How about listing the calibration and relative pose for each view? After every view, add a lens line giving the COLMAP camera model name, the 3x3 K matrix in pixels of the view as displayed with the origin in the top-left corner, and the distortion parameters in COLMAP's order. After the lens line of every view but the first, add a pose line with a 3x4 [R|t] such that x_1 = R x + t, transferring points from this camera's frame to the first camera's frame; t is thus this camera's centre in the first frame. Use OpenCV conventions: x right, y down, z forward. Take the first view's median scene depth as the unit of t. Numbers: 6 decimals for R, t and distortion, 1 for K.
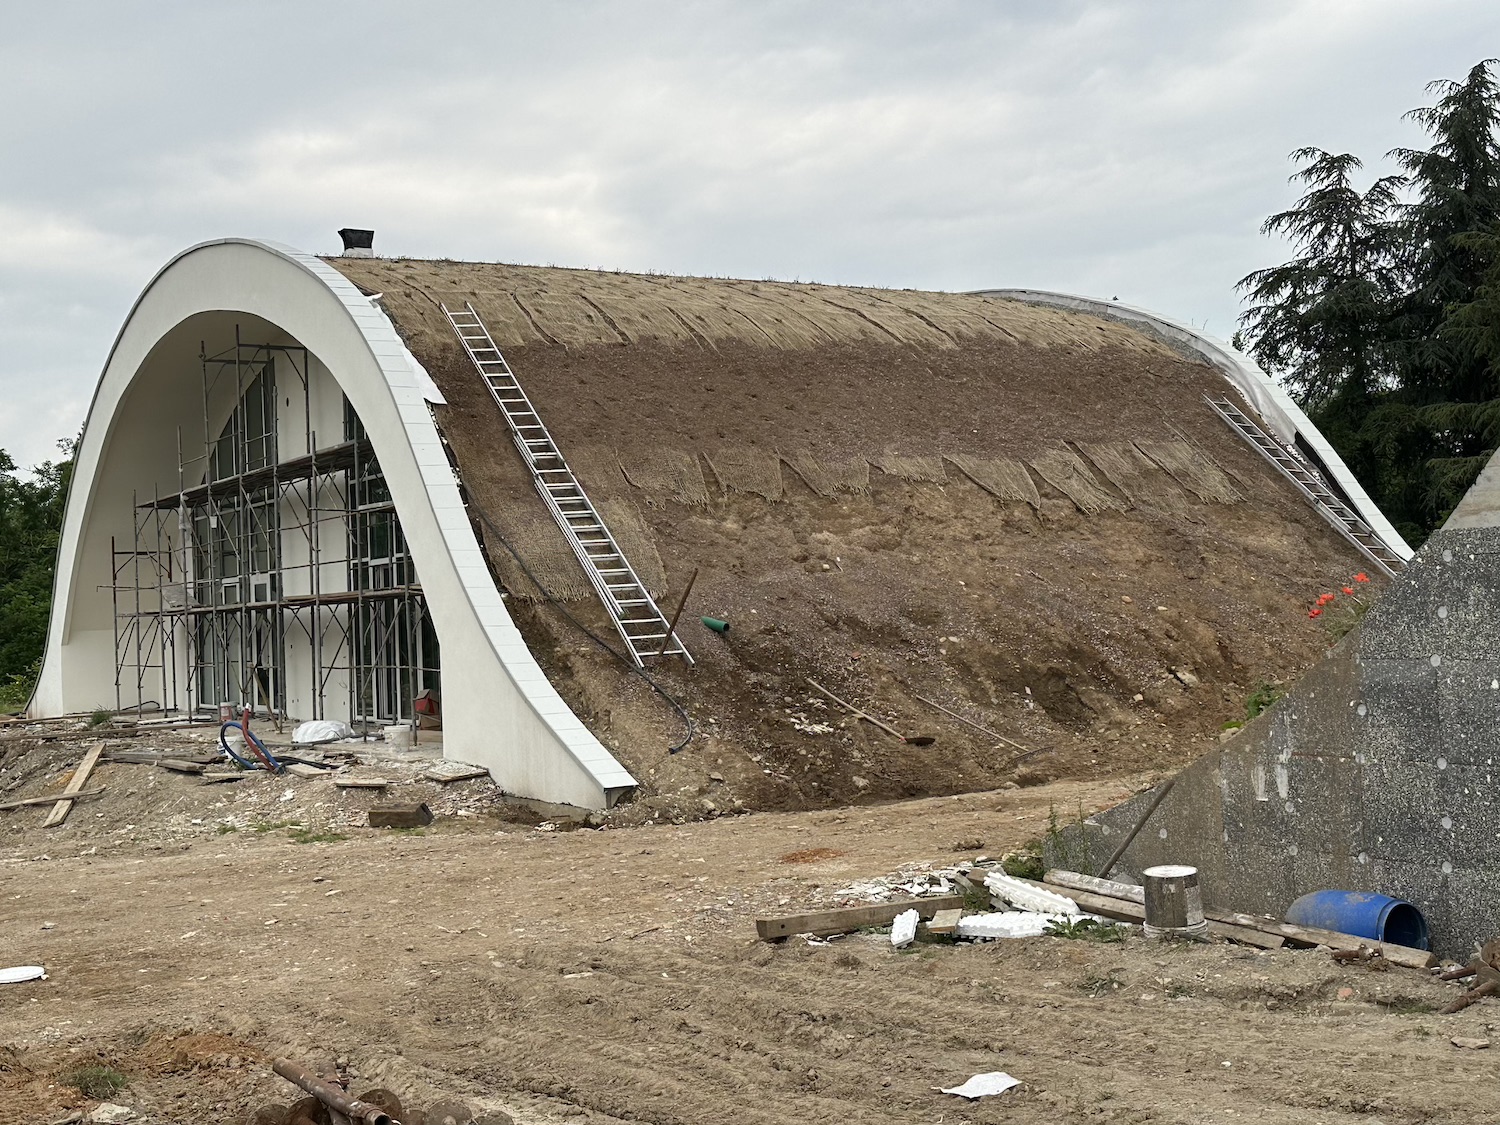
lens RADIAL K [[2022.5, 0, 751.5], [0, 2022.5, 565.7], [0, 0, 1]] dist [0.017171, 0.000000]
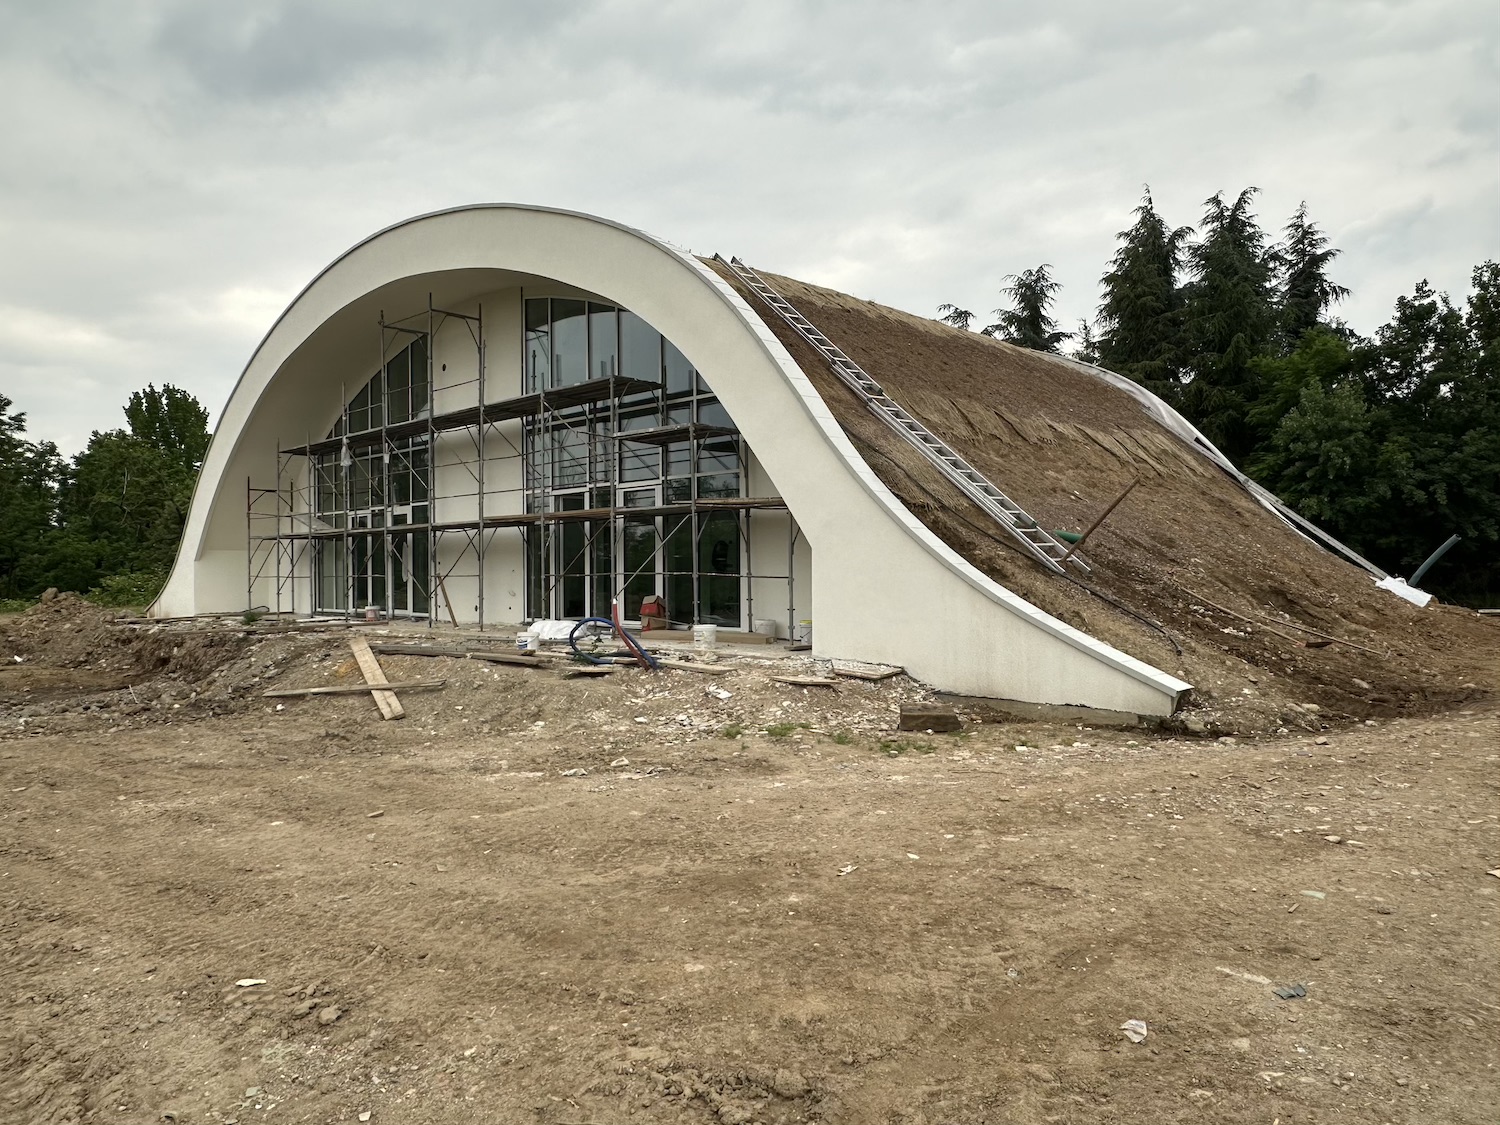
lens RADIAL K [[1057.0, 0, 741.0], [0, 1057.0, 560.8], [0, 0, 1]] dist [0.064315, 0.003874]
pose [[0.964024, 0.037560, 0.263147, -0.232634], [-0.038971, 0.999240, 0.000143, 0.032937], [-0.262942, -0.010393, 0.964756, 0.334773]]
